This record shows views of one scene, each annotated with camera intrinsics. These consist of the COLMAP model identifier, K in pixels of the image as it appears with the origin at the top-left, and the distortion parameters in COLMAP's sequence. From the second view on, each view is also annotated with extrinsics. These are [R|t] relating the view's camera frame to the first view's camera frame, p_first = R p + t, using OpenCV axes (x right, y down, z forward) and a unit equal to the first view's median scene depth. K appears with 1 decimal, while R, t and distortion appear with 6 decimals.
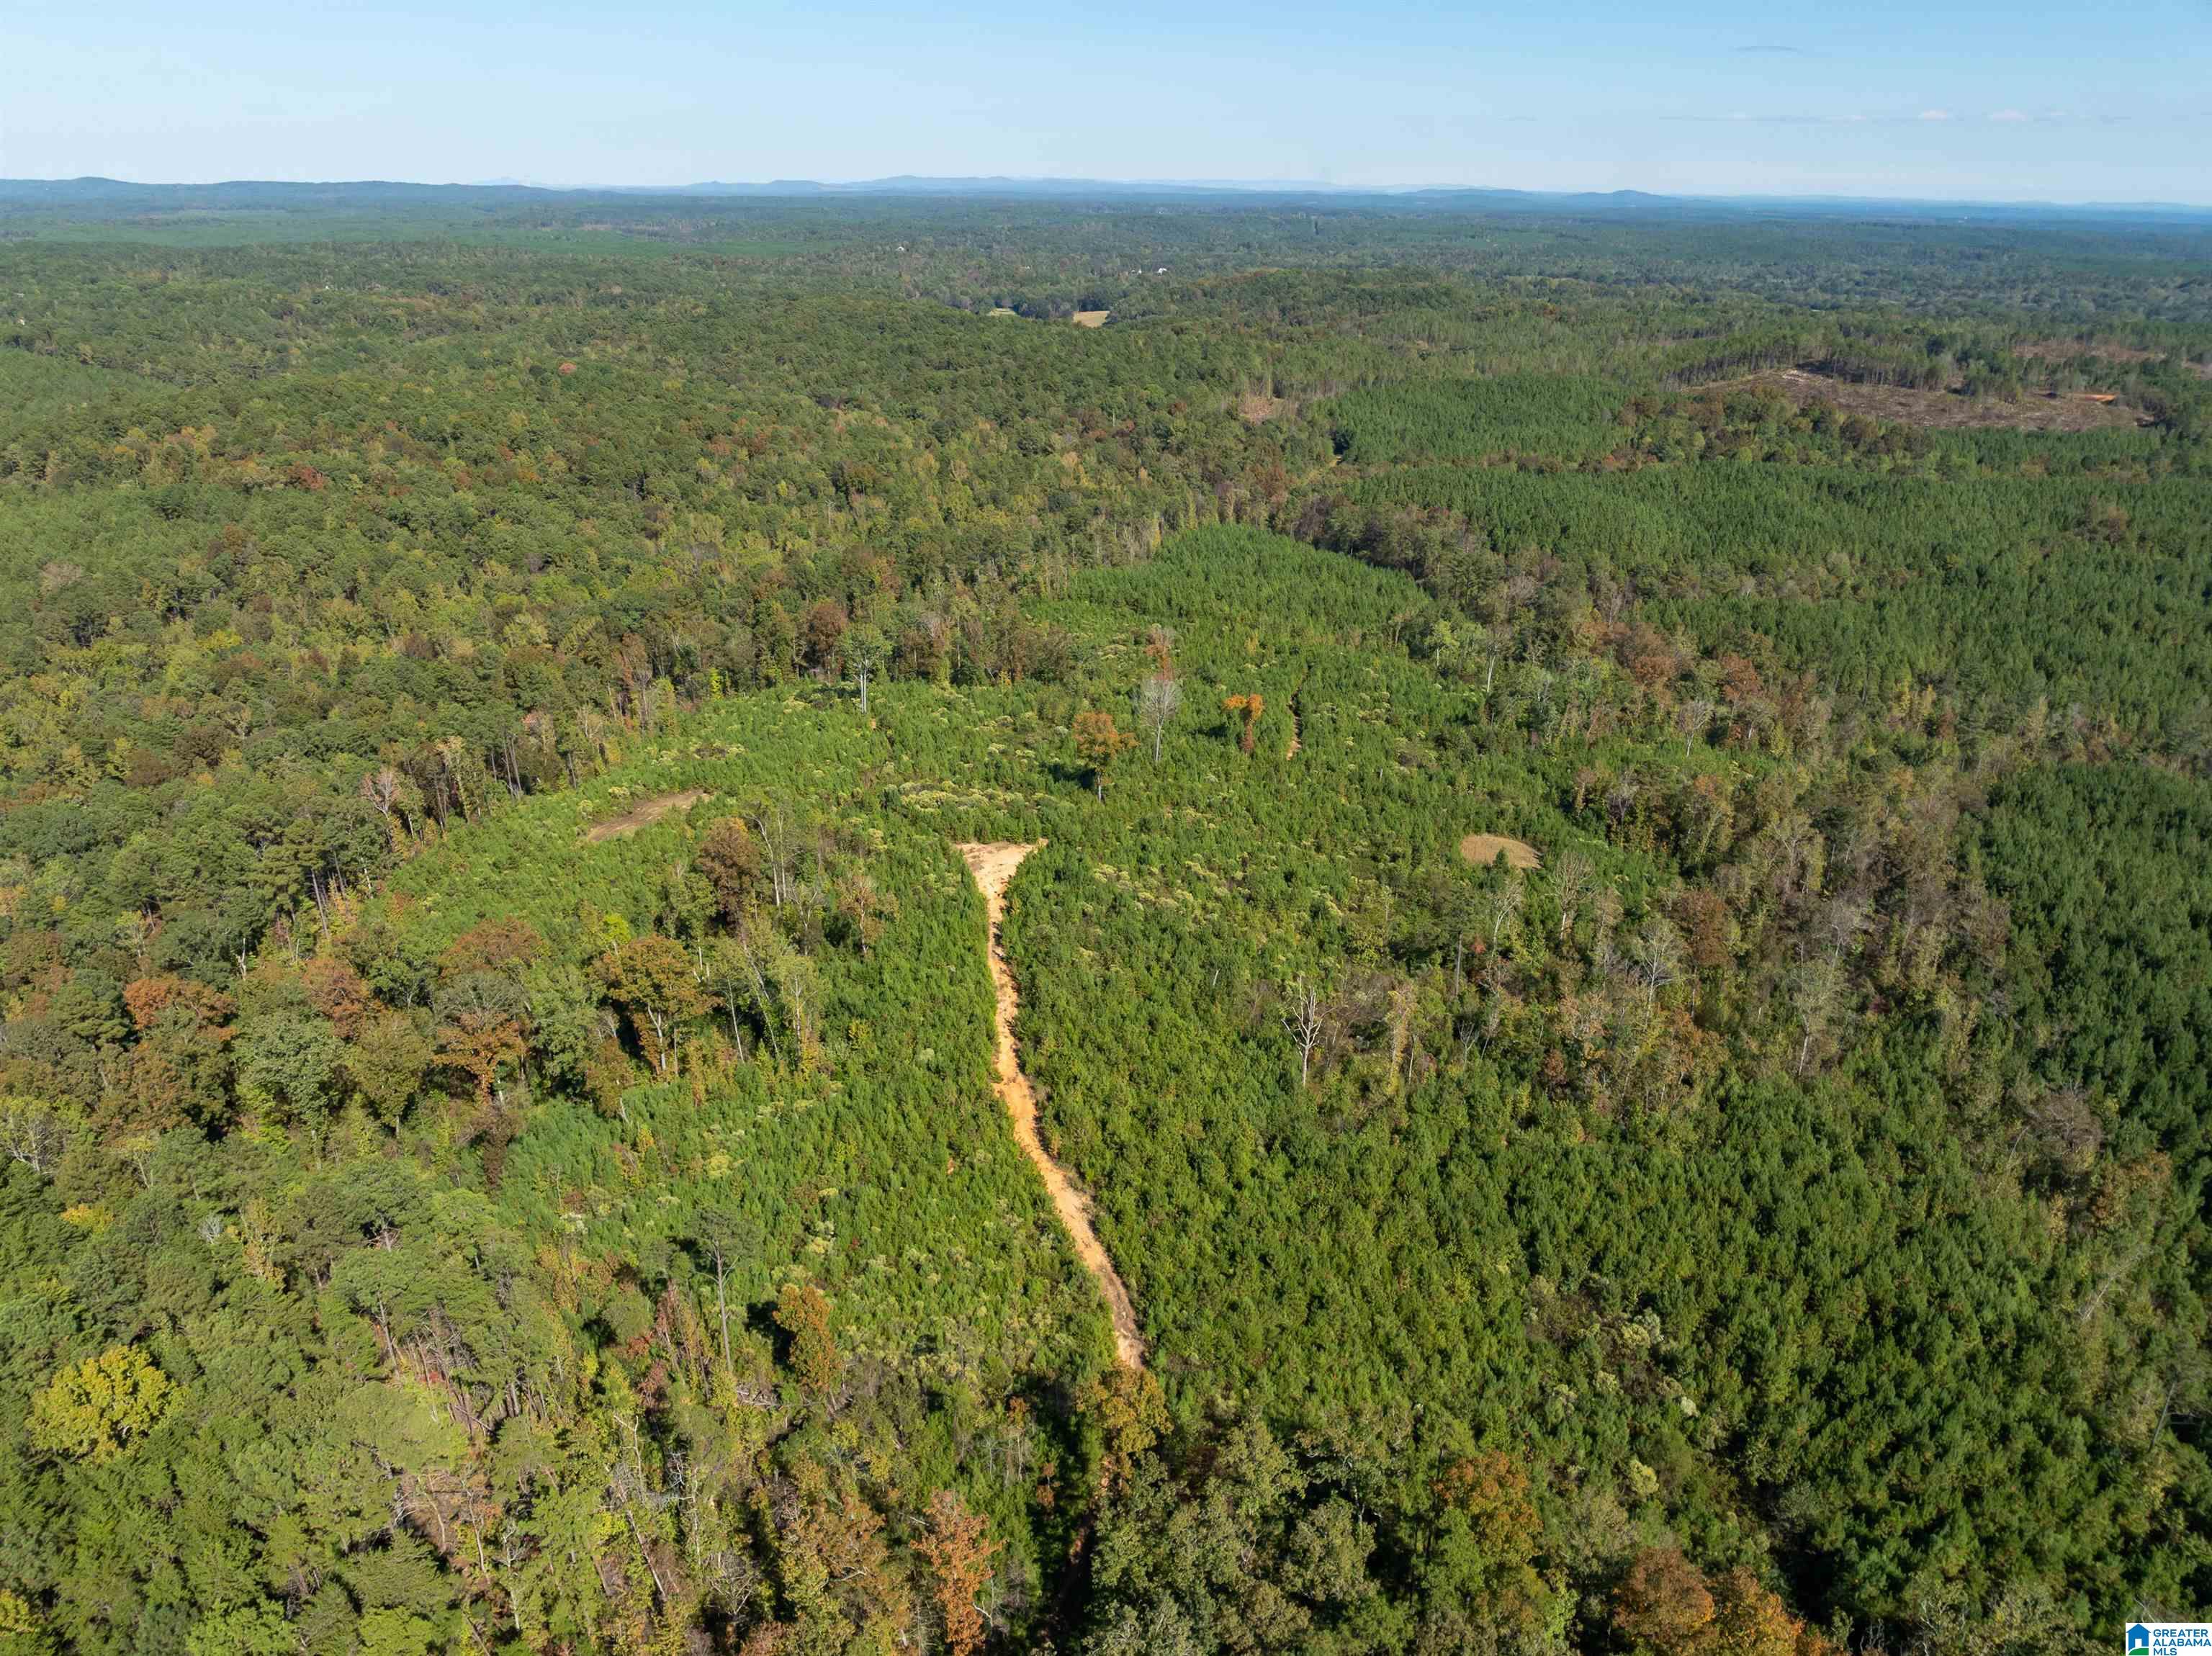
lens RADIAL K [[1561.8, 0, 1099.2], [0, 1561.8, 829.6], [0, 0, 1]] dist [-0.043149, 0.010034]
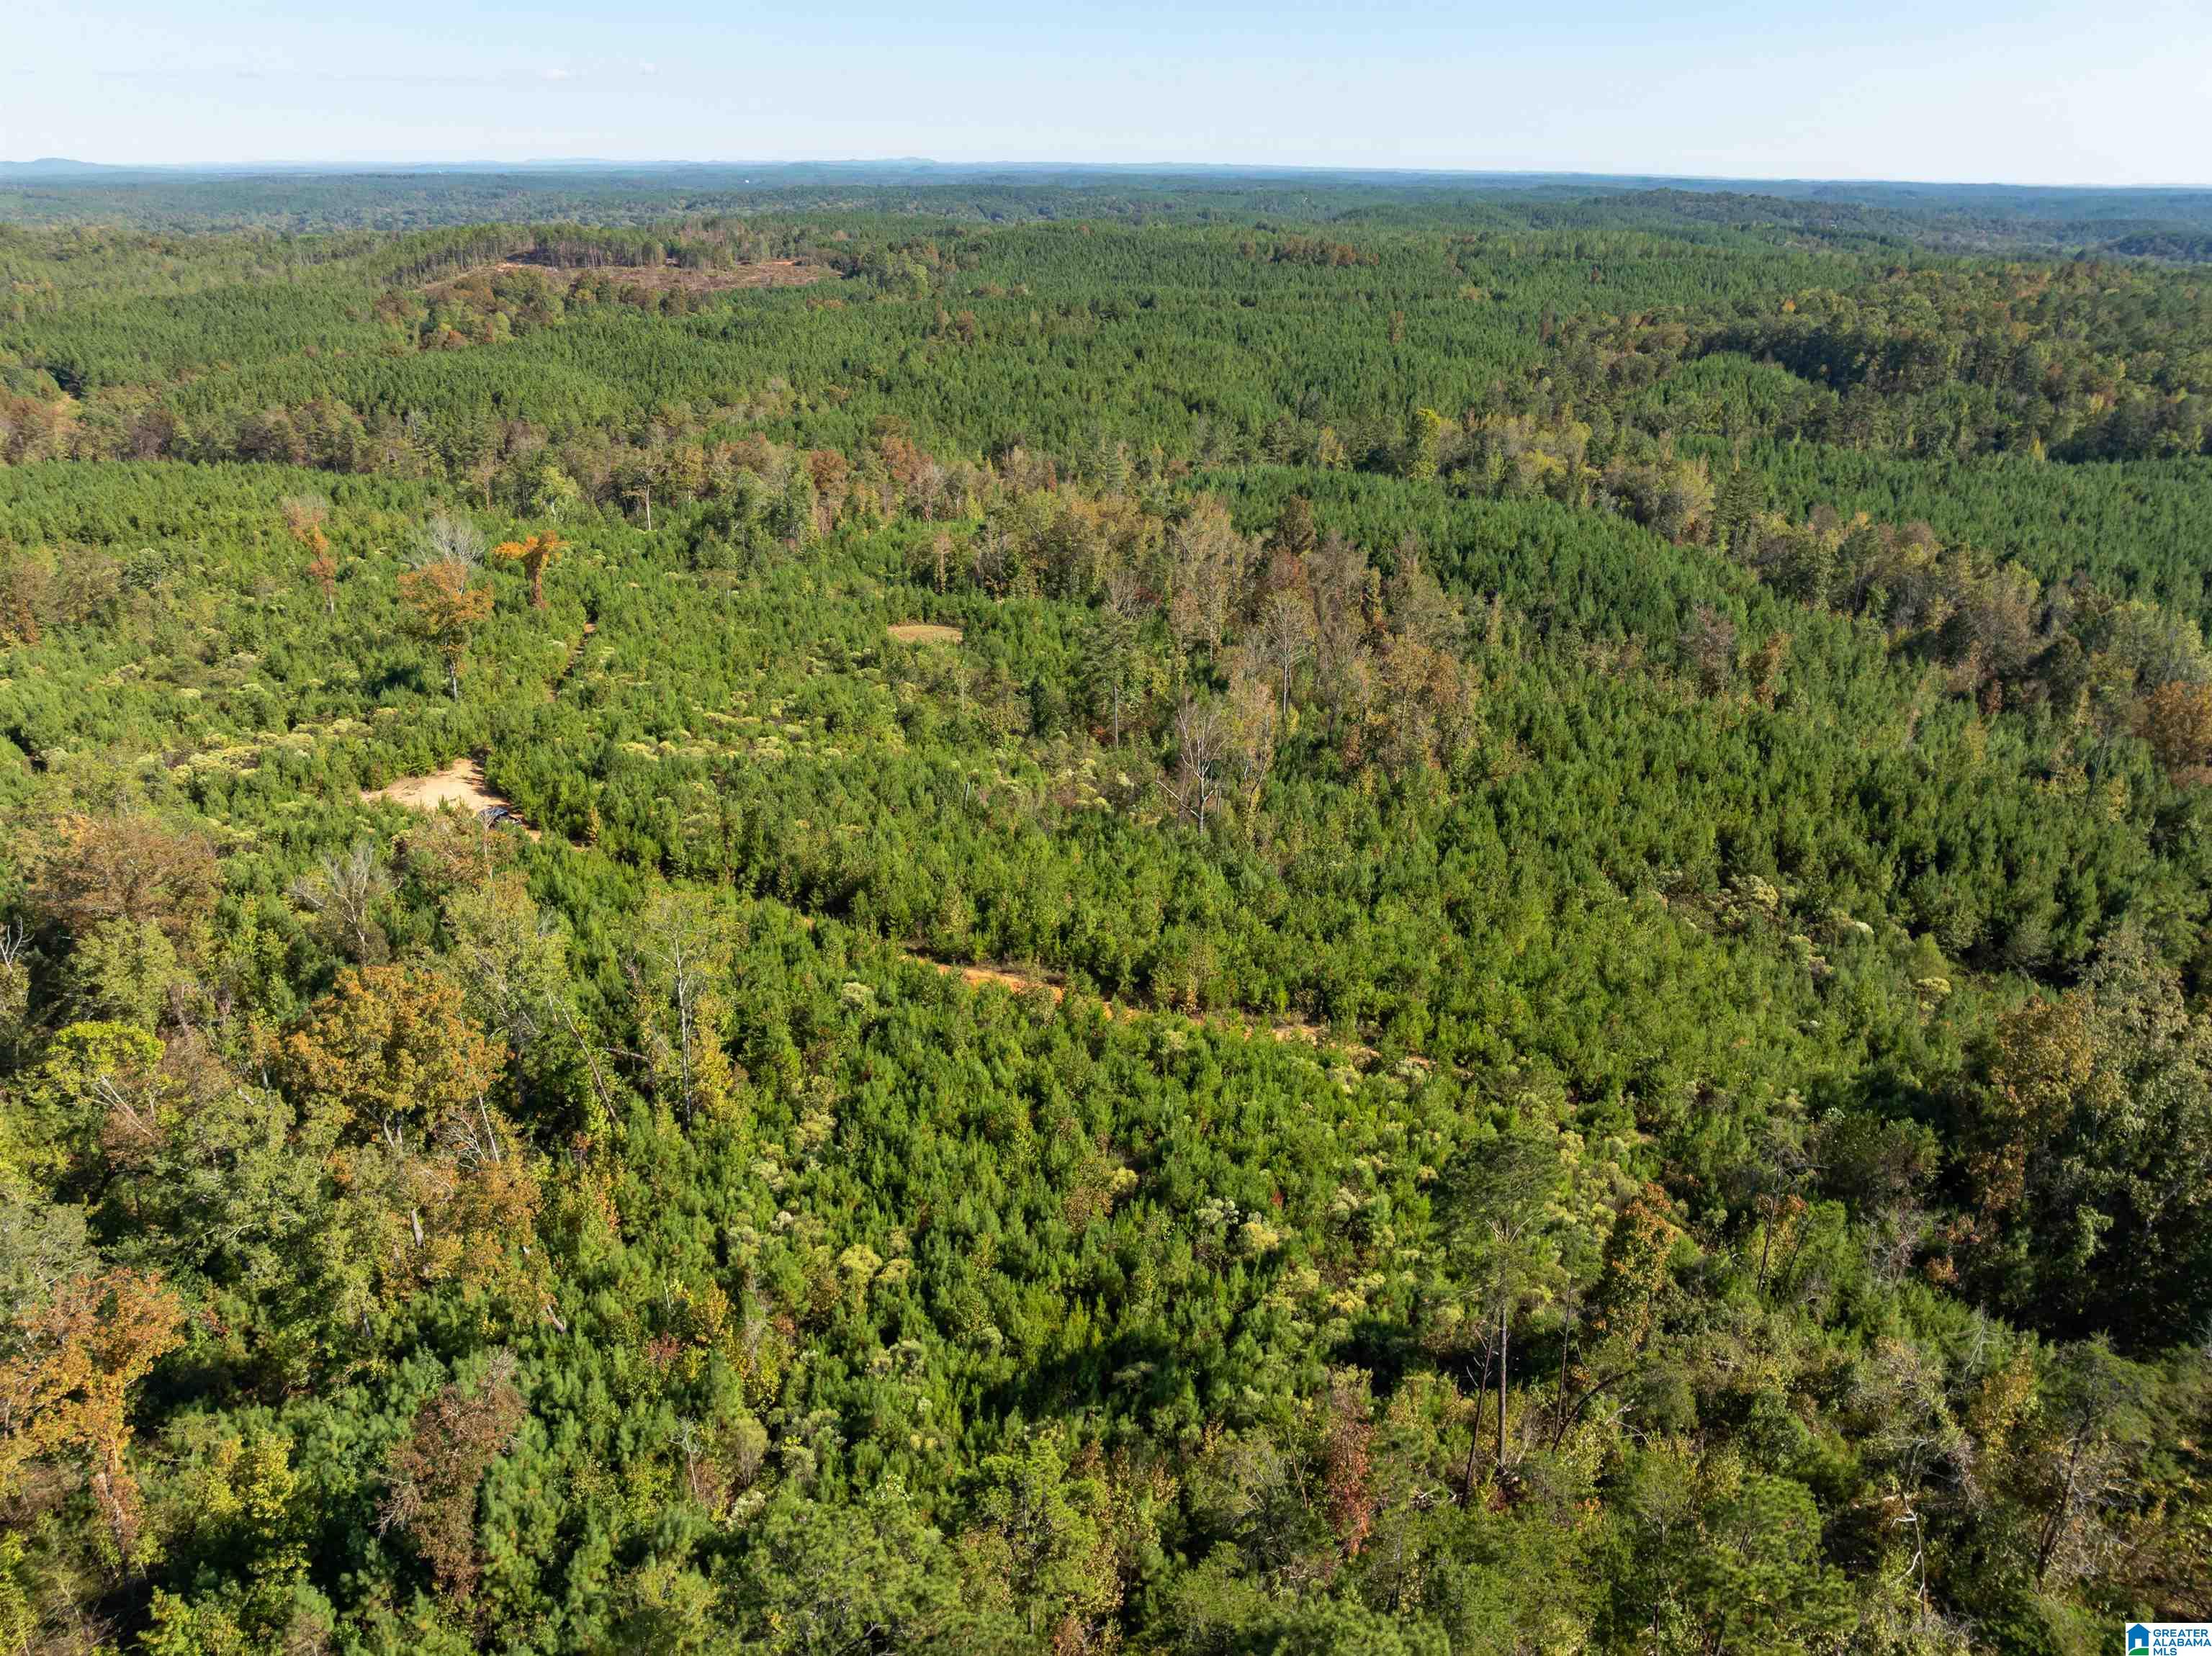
lens RADIAL K [[1561.8, 0, 1112.5], [0, 1561.8, 826.6], [0, 0, 1]] dist [-0.043149, 0.010034]
pose [[0.637455, -0.309190, 0.705729, -0.282448], [0.297151, 0.943746, 0.145065, 0.017581], [-0.710882, 0.117236, 0.693472, 0.320783]]
